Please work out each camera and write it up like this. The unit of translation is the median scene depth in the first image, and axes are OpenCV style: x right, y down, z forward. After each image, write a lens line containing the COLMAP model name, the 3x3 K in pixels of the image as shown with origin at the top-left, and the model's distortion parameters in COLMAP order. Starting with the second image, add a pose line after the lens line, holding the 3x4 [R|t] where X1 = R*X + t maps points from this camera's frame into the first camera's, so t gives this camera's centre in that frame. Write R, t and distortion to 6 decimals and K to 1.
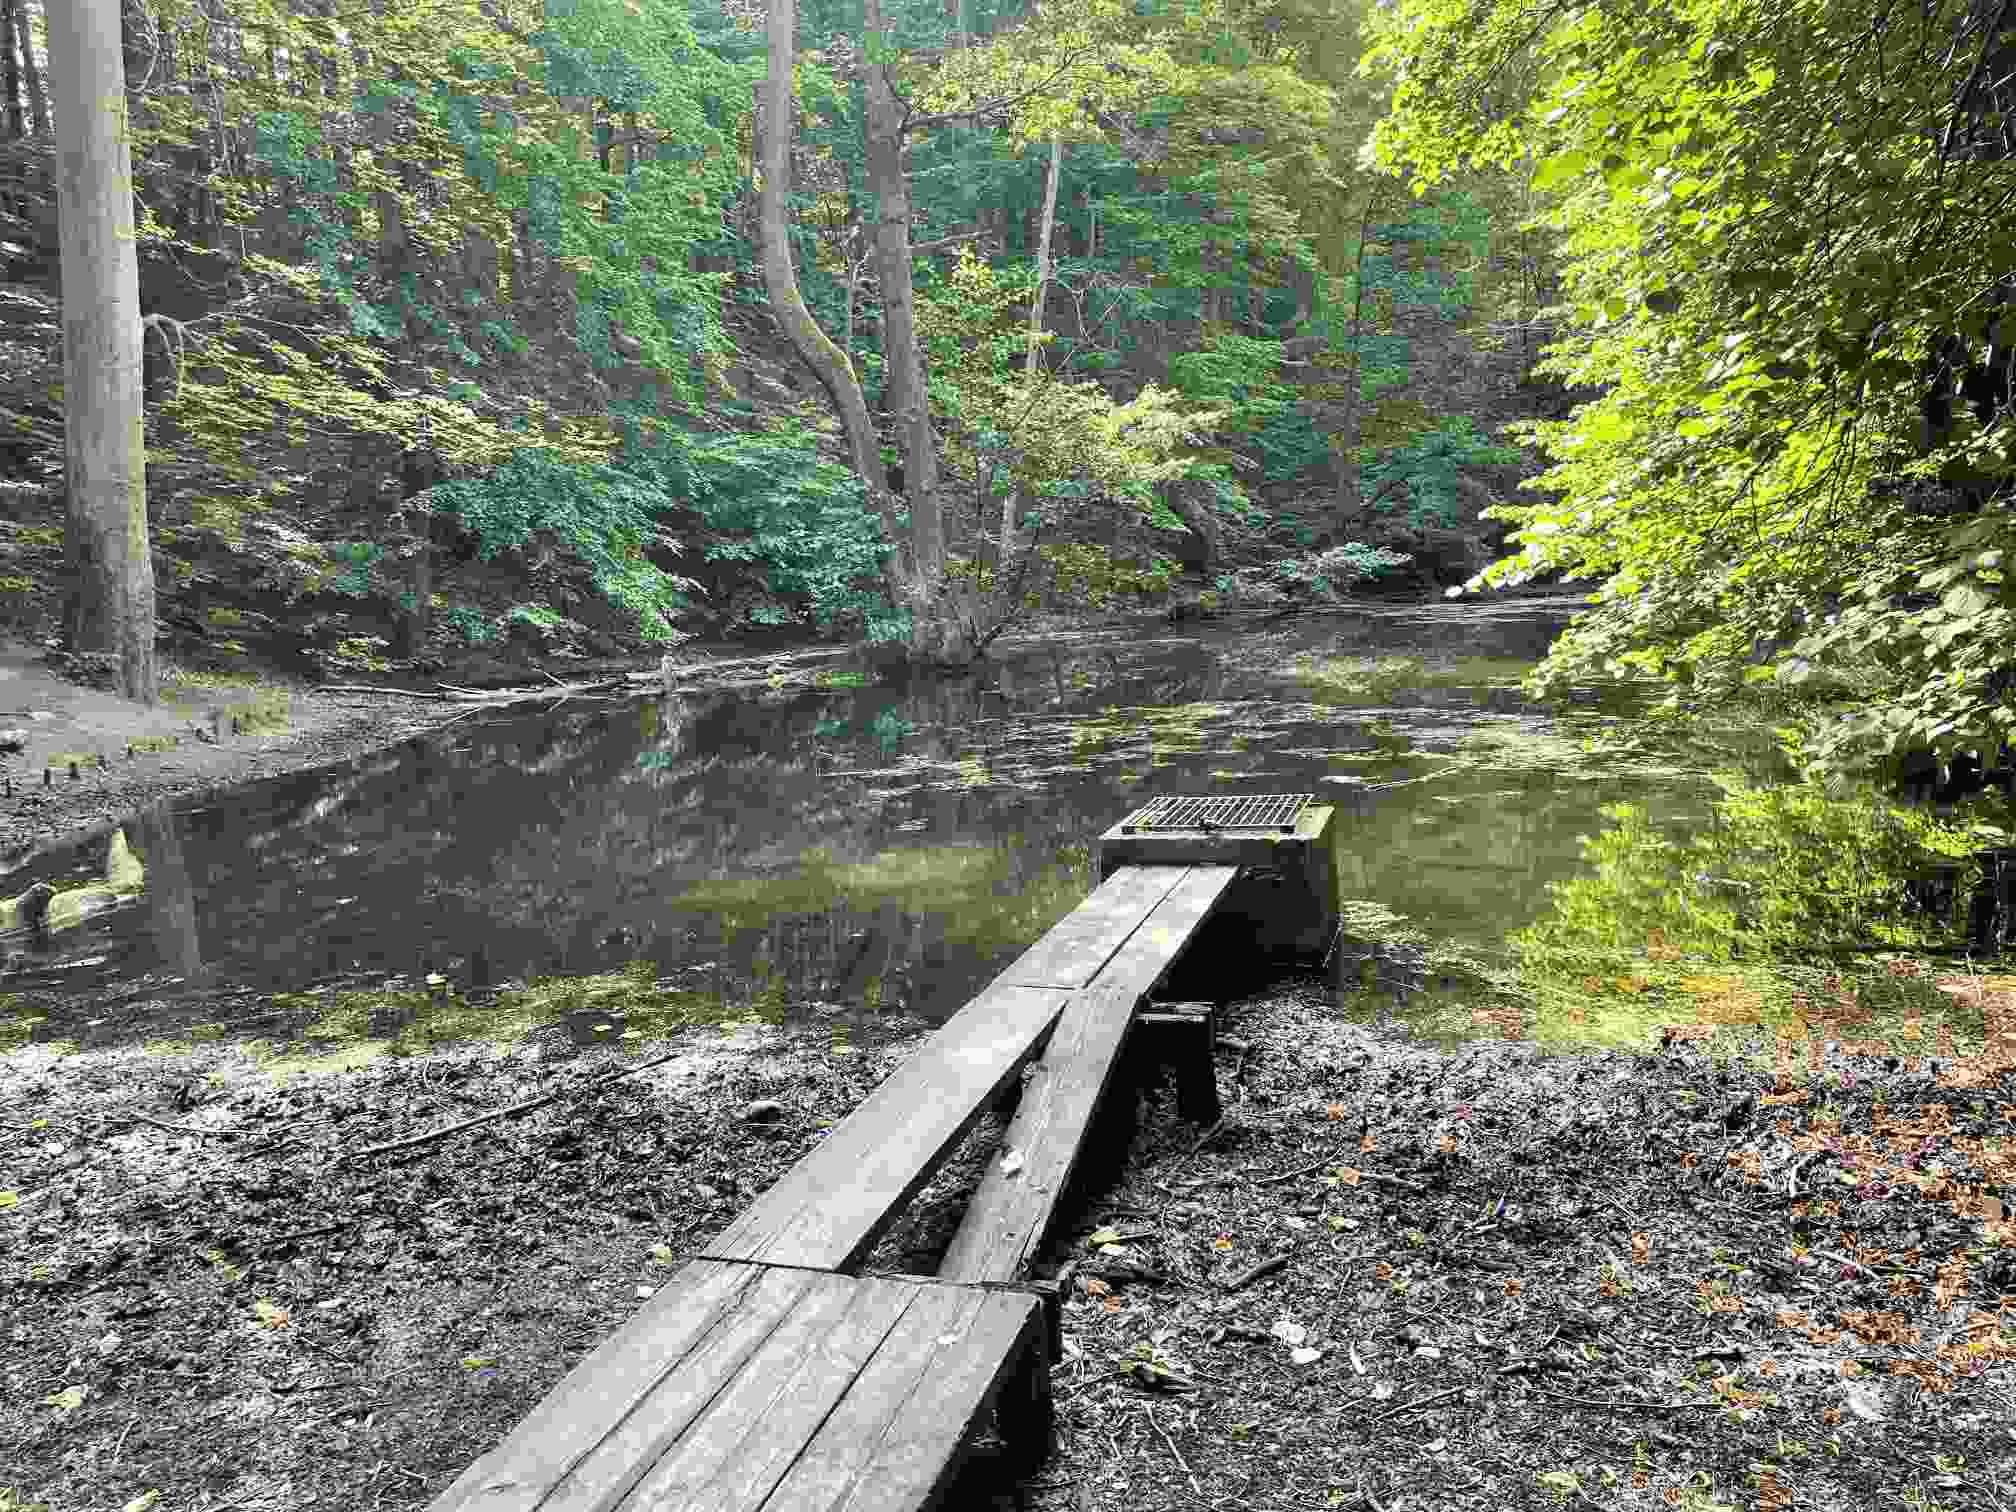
lens RADIAL K [[1682.5, 0, 1014.8], [0, 1682.5, 766.1], [0, 0, 1]] dist [0.100921, -0.025052]
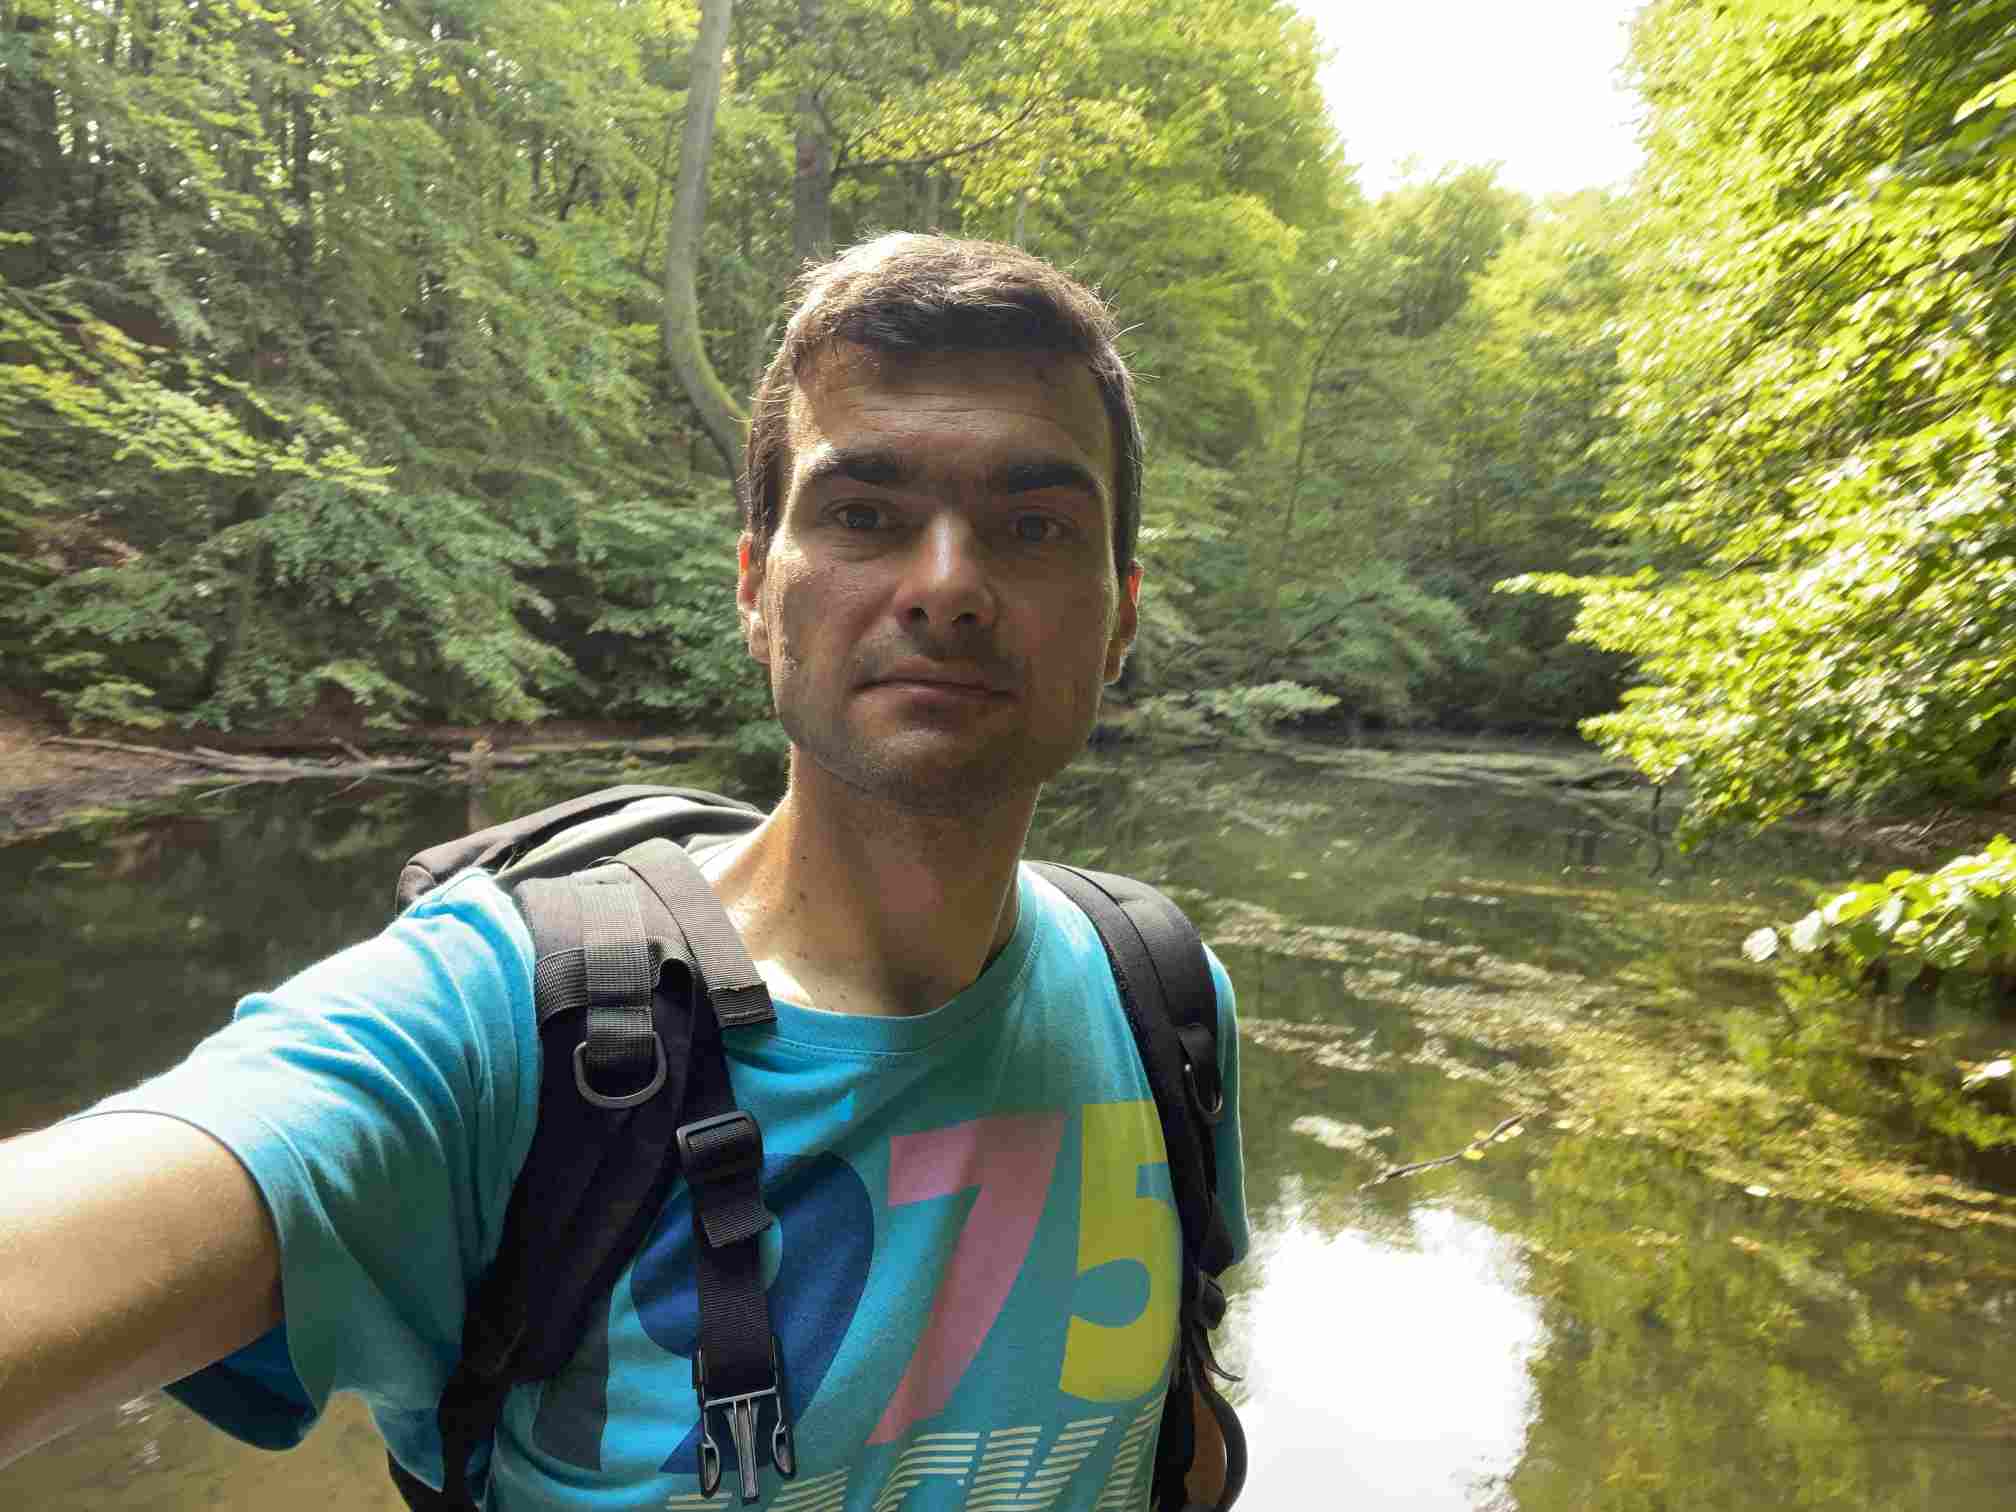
lens RADIAL K [[1393.2, 0, 1007.7], [0, 1393.2, 747.8], [0, 0, 1]] dist [0.067890, -0.059257]
pose [[0.994386, 0.101042, 0.031406, 0.027095], [-0.099259, 0.993599, -0.053930, -0.044216], [-0.036655, 0.050510, 0.998051, 0.261473]]
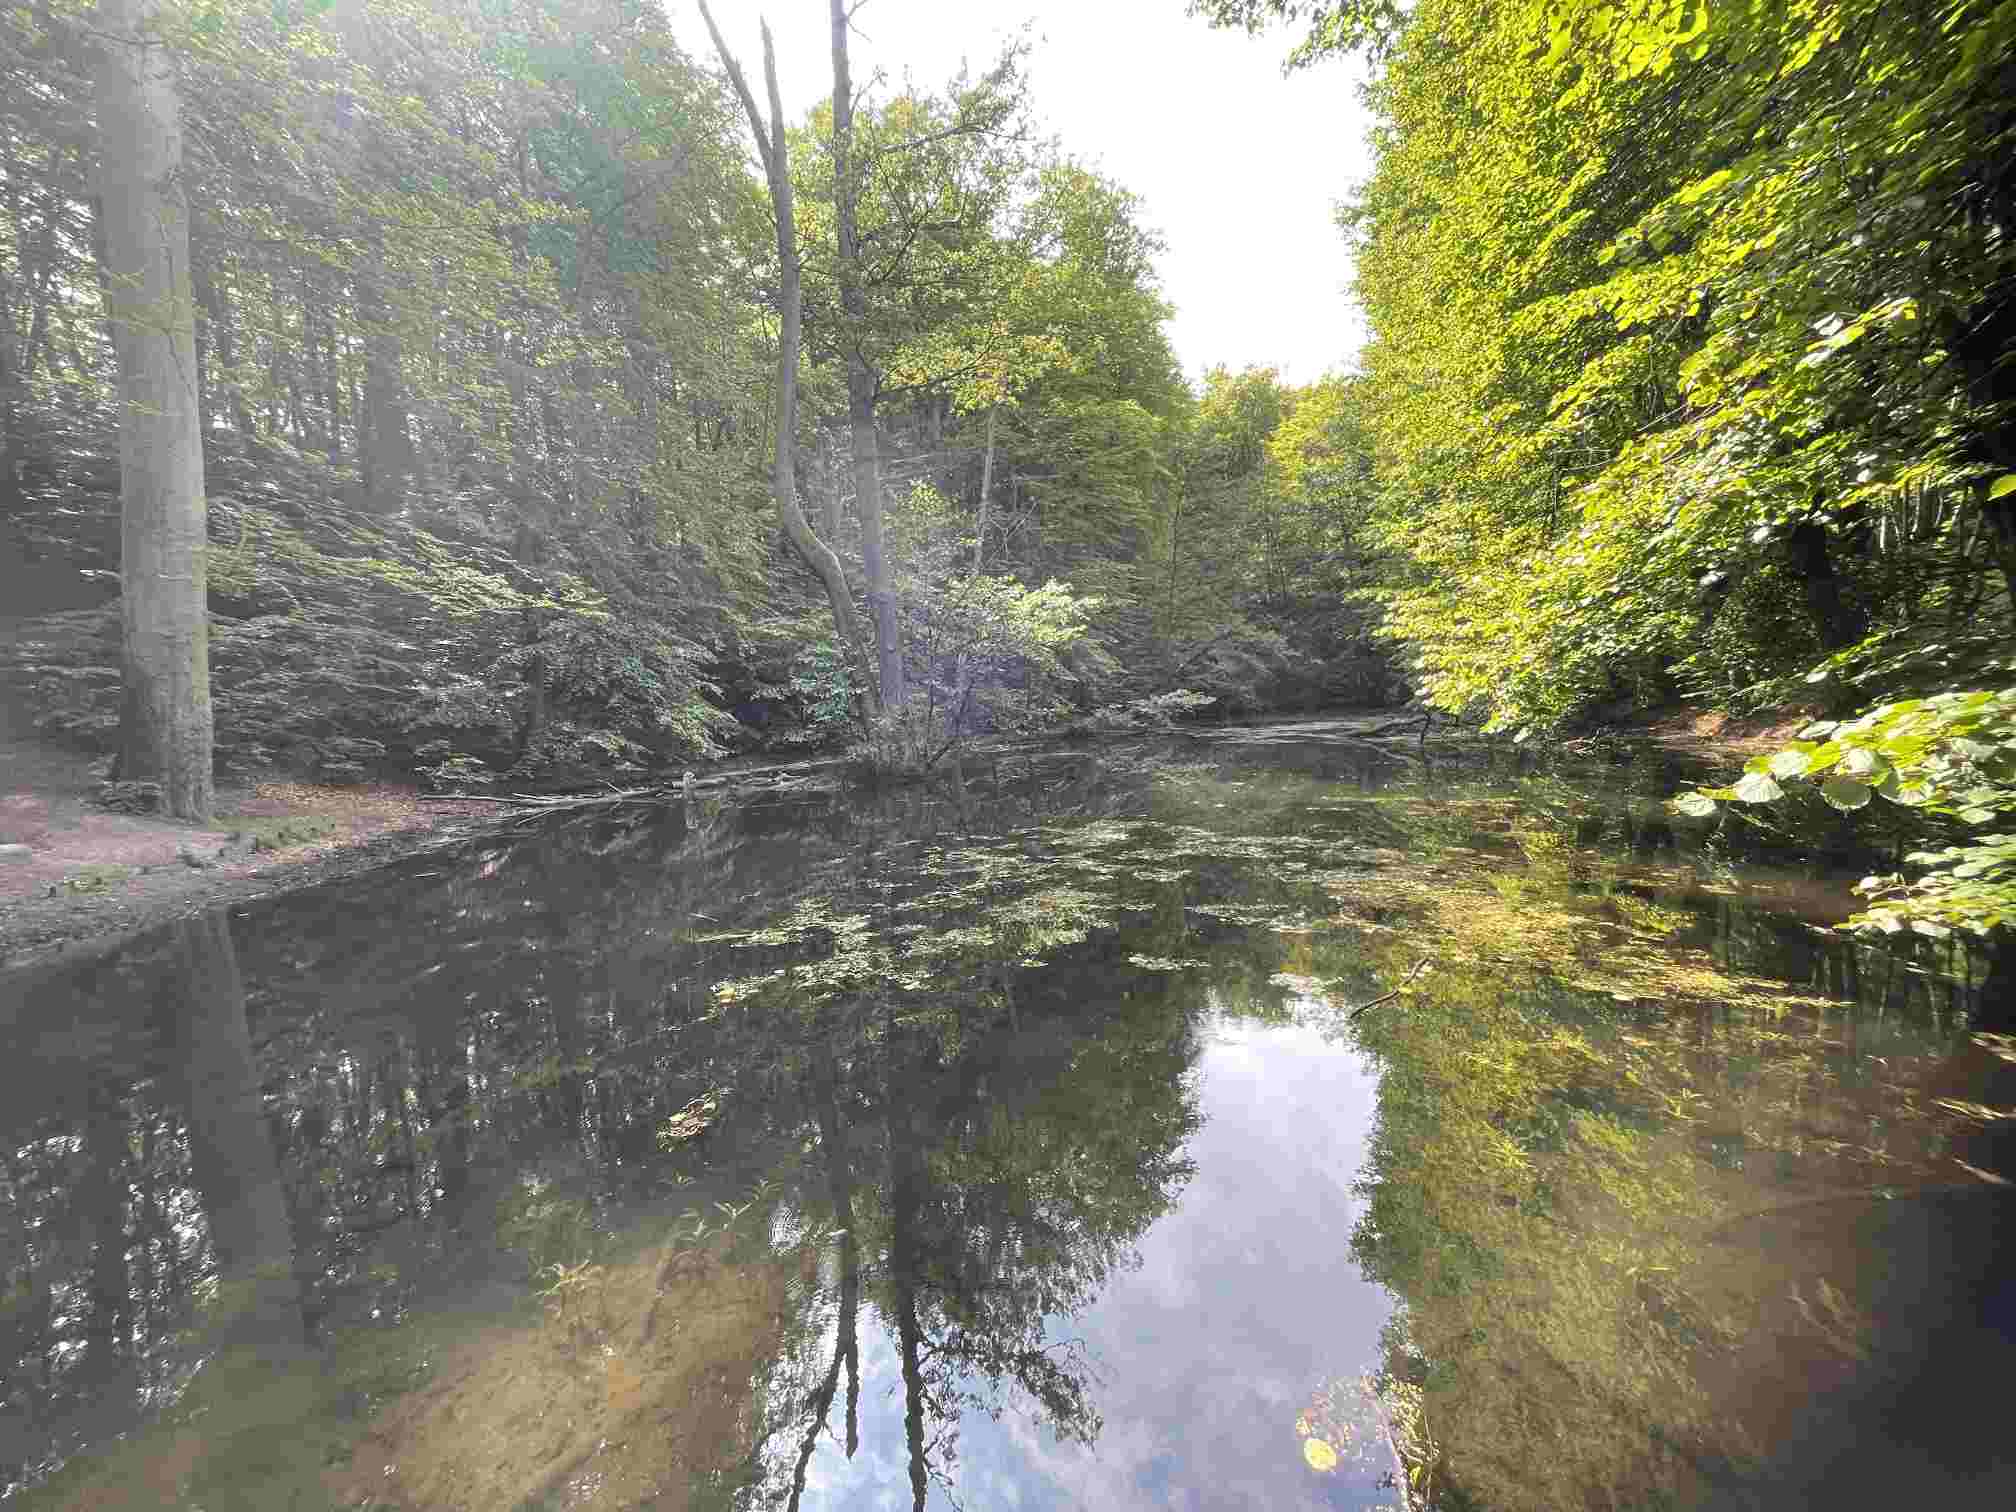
lens RADIAL K [[817.8, 0, 1002.7], [0, 817.8, 751.8], [0, 0, 1]] dist [0.003800, 0.000091]
pose [[0.999775, 0.002538, 0.021082, 0.023488], [-0.001374, 0.998481, -0.055076, -0.040657], [-0.021190, 0.055035, 0.998260, 0.312578]]
